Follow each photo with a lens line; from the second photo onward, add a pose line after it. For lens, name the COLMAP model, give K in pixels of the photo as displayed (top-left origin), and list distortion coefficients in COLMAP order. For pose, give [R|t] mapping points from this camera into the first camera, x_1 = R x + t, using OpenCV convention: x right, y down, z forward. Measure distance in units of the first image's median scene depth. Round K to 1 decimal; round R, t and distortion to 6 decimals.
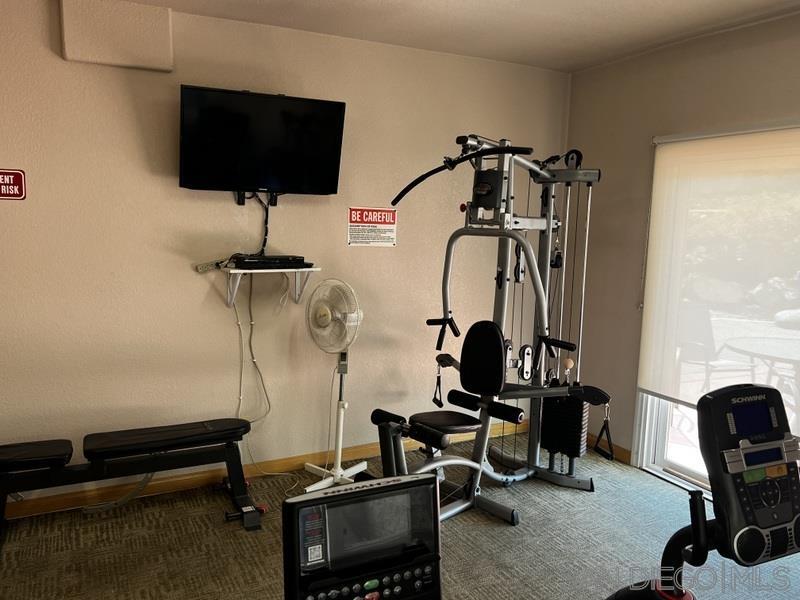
lens RADIAL K [[638.6, 0, 398.6], [0, 638.6, 301.4], [0, 0, 1]] dist [0.019003, -0.012818]
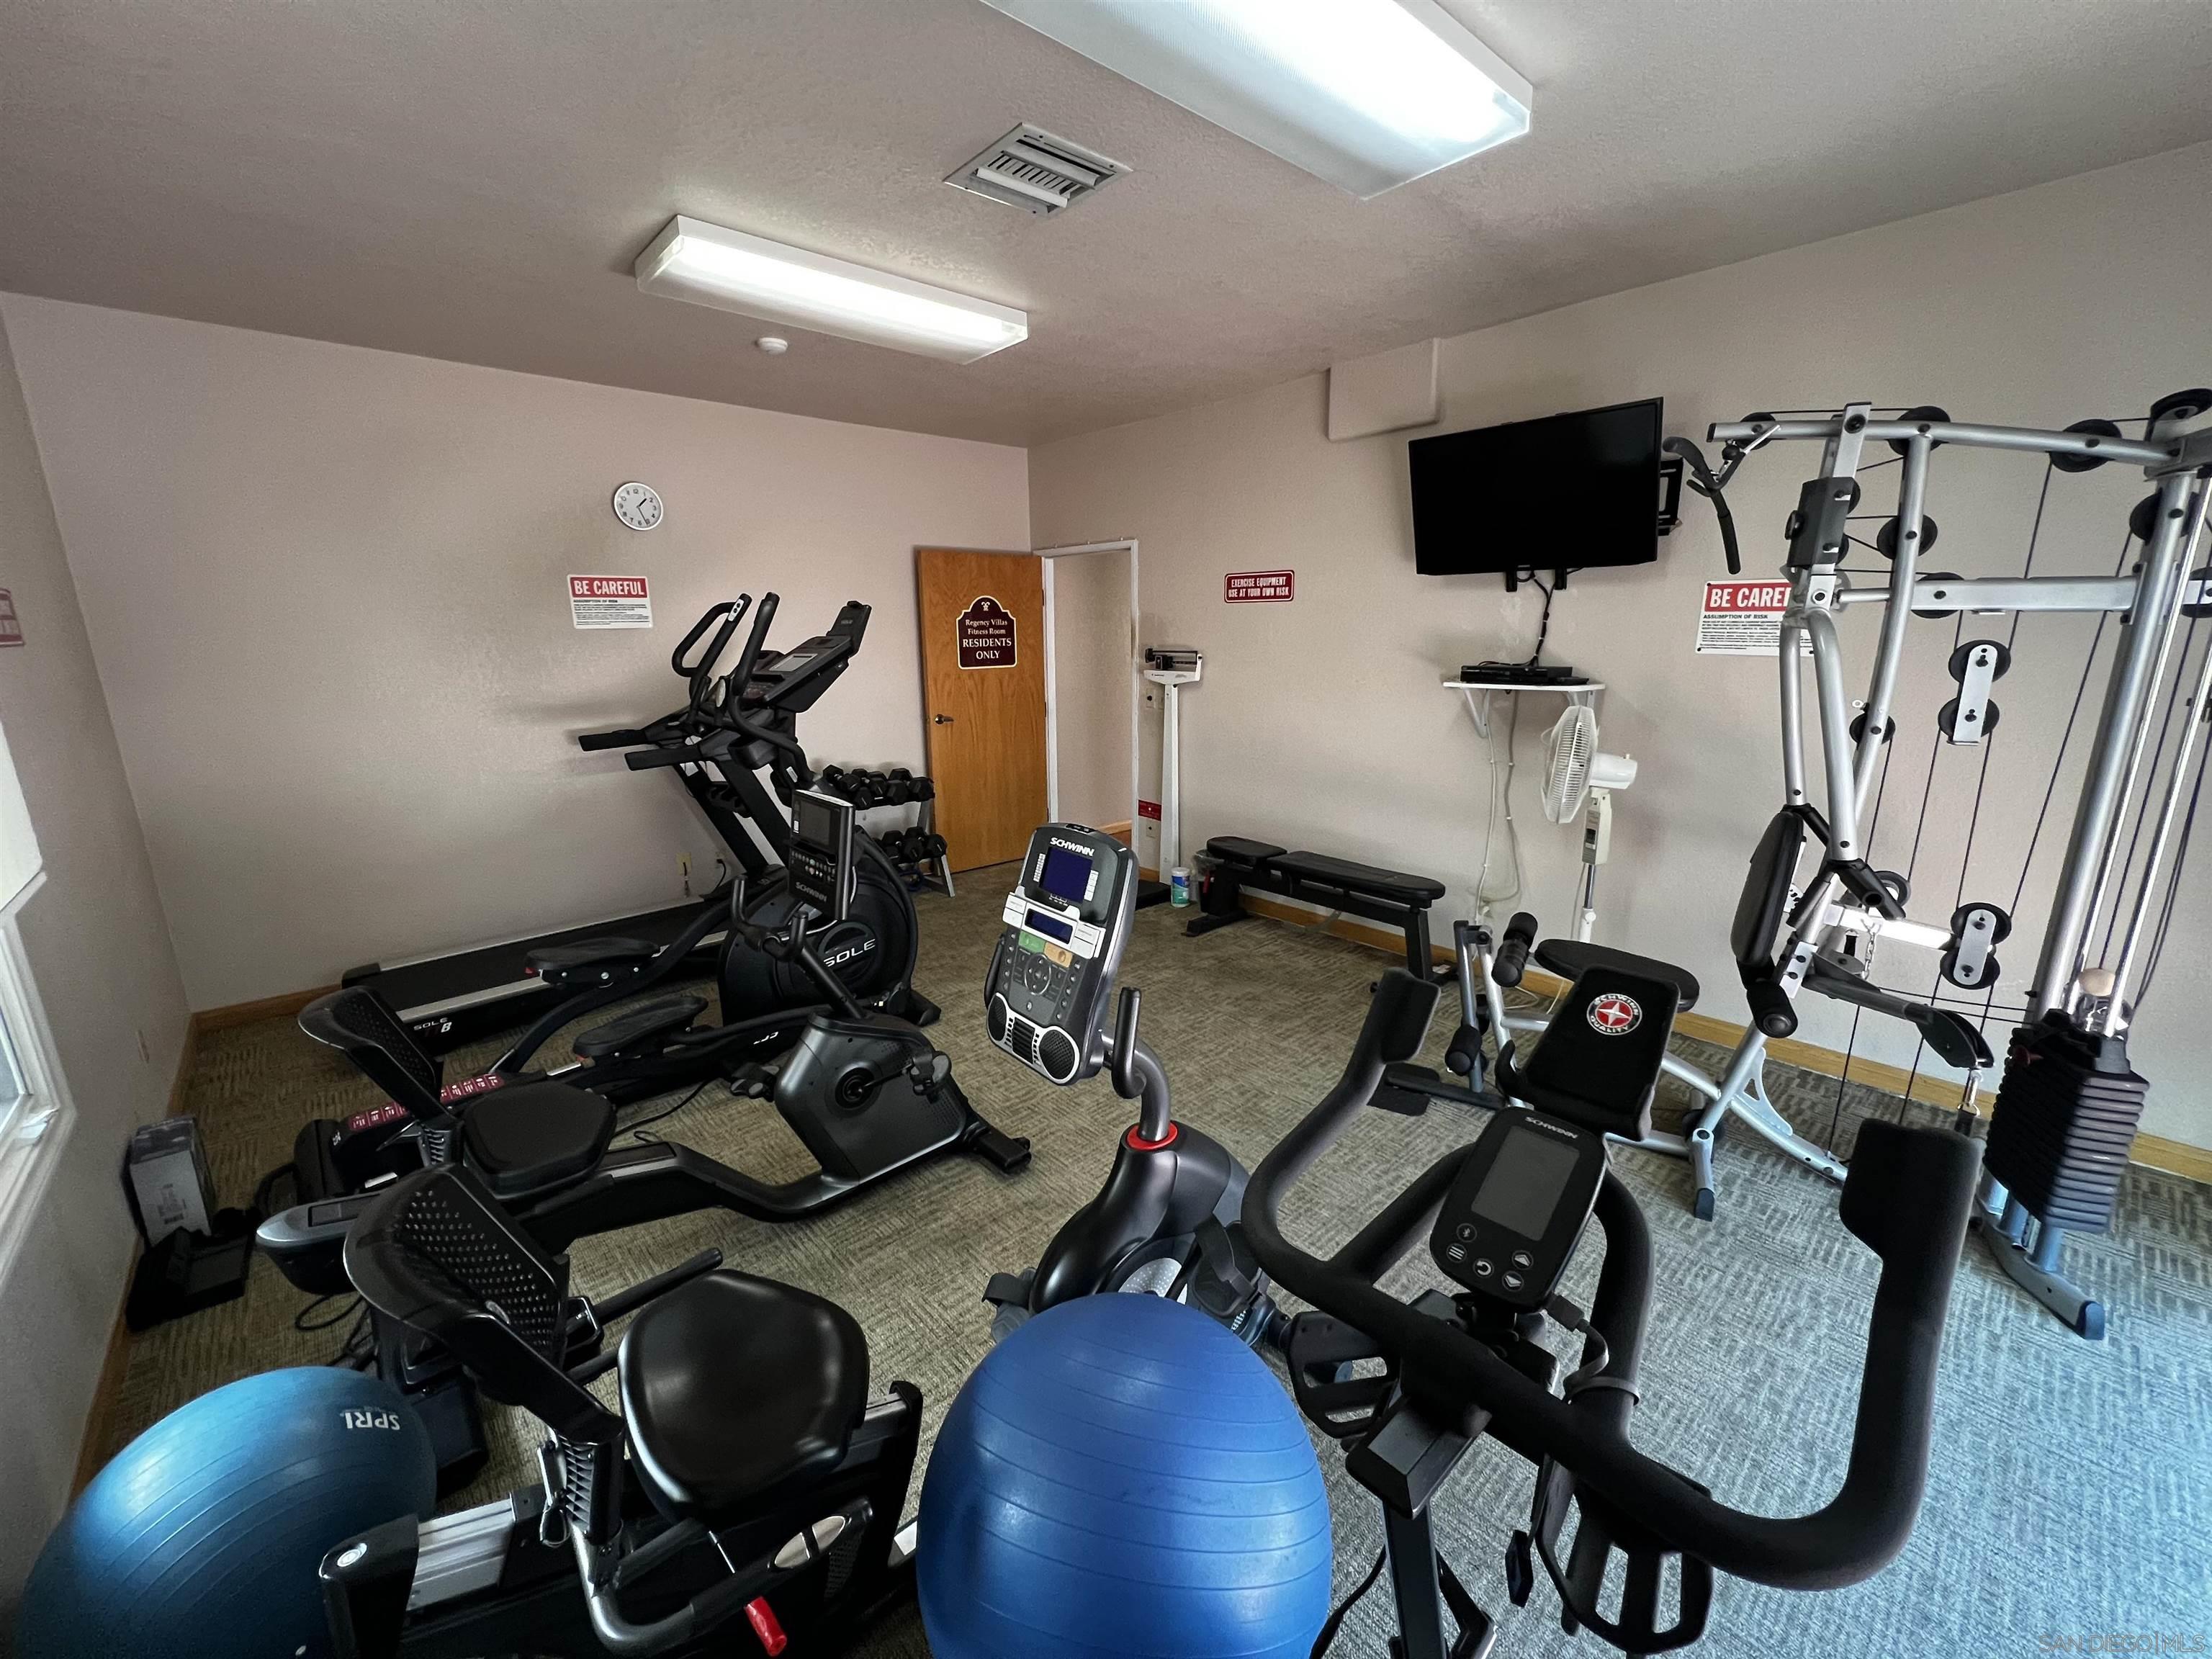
lens RADIAL K [[874.9, 0, 1093.4], [0, 874.9, 833.3], [0, 0, 1]] dist [0.000701, -0.000171]
pose [[0.254608, 0.200935, -0.945938, 0.592867], [-0.109282, 0.977887, 0.178308, -0.012835], [0.960850, 0.057976, 0.270937, 0.318070]]
